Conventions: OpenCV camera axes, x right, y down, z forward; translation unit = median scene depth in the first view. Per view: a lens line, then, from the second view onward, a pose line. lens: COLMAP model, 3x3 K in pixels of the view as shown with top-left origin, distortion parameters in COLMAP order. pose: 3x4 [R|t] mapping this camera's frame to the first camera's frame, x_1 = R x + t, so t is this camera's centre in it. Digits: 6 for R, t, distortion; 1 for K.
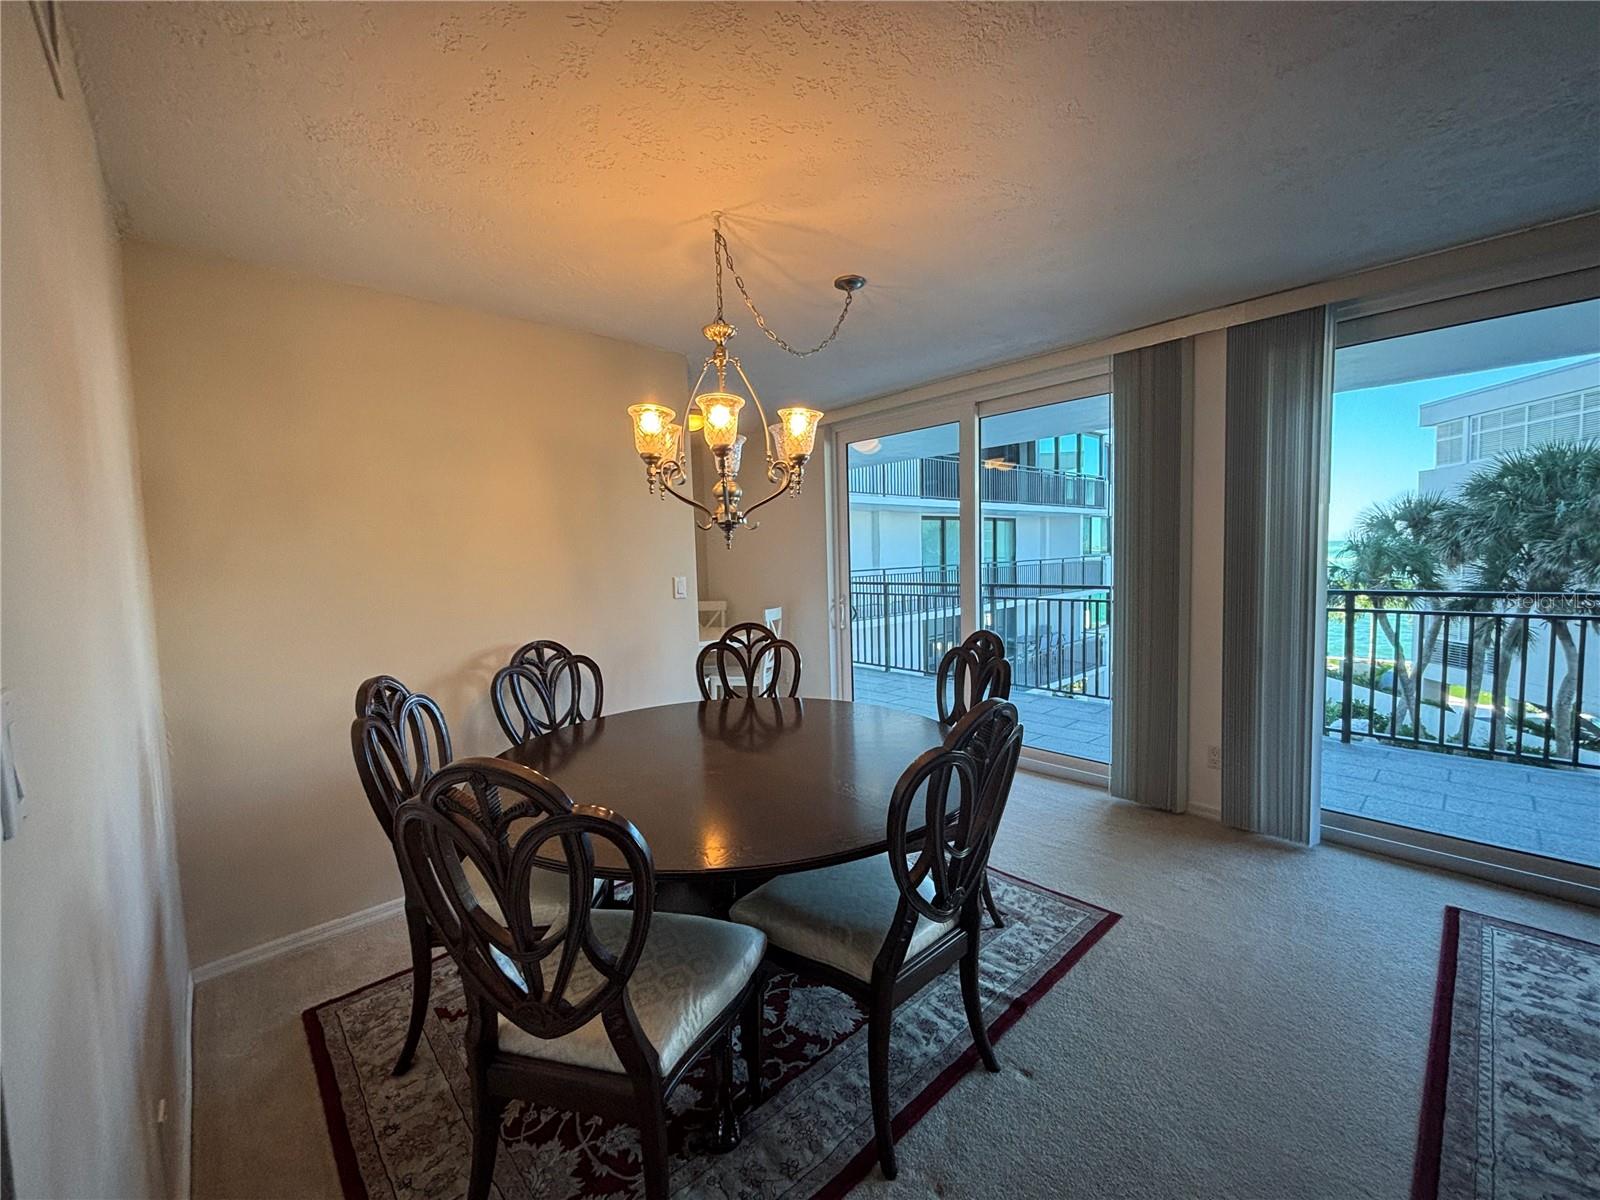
lens RADIAL K [[642.0, 0, 803.9], [0, 642.0, 599.0], [0, 0, 1]] dist [-0.001019, -0.000048]
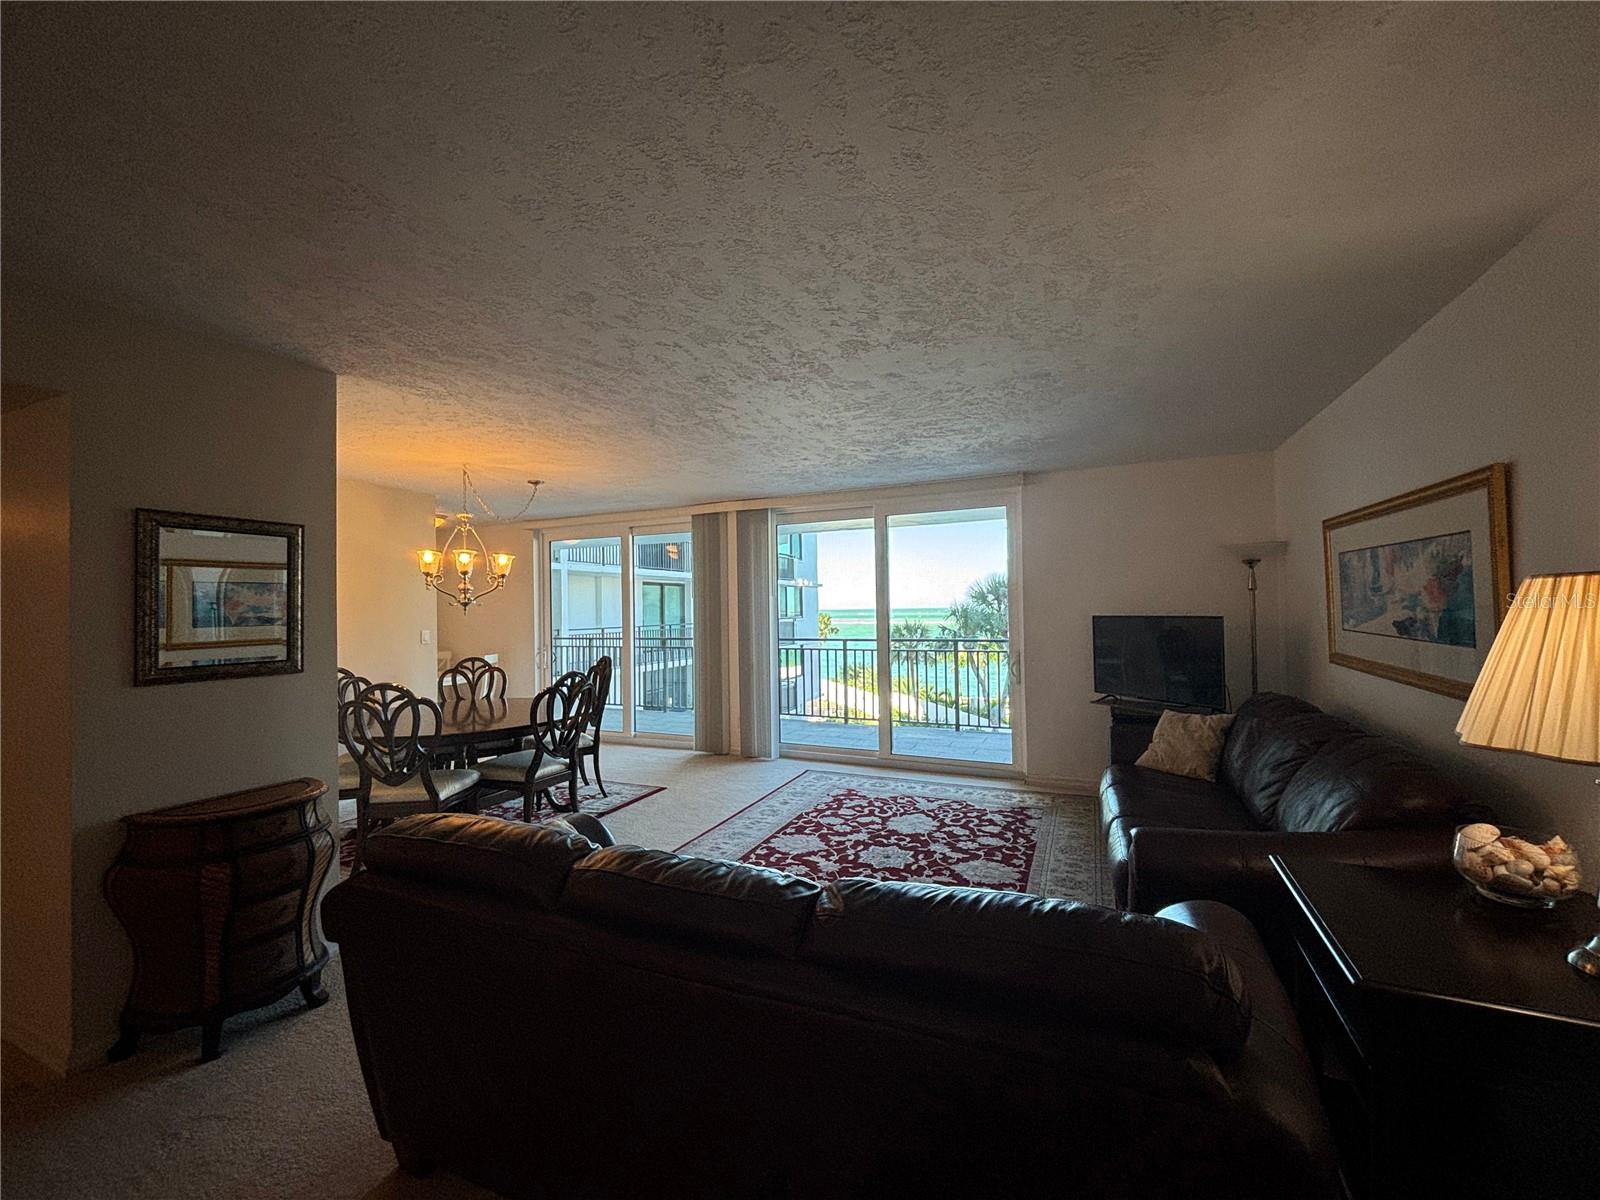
lens RADIAL K [[642.0, 0, 803.9], [0, 642.0, 599.0], [0, 0, 1]] dist [-0.001019, -0.000048]
pose [[0.922123, 0.018188, 0.386469, 0.071964], [0.018396, 0.995704, -0.090752, 0.063792], [-0.386459, 0.090794, 0.917827, -1.075130]]
